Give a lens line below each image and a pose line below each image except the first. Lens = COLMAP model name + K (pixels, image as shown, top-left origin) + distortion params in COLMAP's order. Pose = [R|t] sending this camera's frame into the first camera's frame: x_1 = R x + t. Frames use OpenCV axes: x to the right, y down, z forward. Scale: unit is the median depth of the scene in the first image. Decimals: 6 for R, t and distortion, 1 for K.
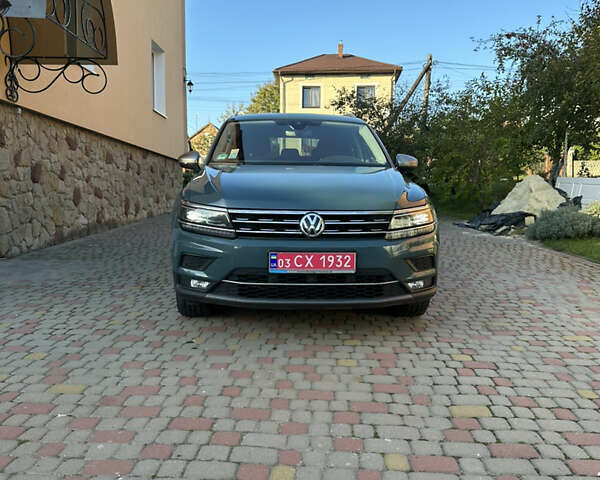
lens RADIAL K [[613.6, 0, 286.1], [0, 613.6, 240.9], [0, 0, 1]] dist [0.050230, -0.012480]
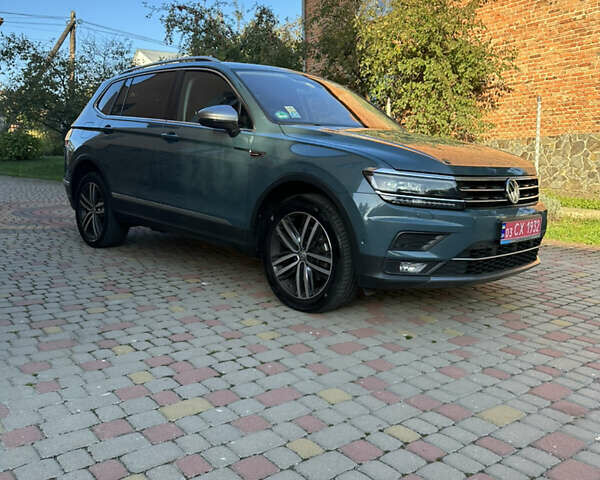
lens RADIAL K [[613.6, 0, 286.1], [0, 613.6, 240.9], [0, 0, 1]] dist [0.050230, -0.012480]
pose [[0.731966, -0.089519, 0.675434, -0.869610], [0.059788, 0.995946, 0.067206, -0.034220], [-0.678712, -0.008810, 0.734351, 0.519330]]
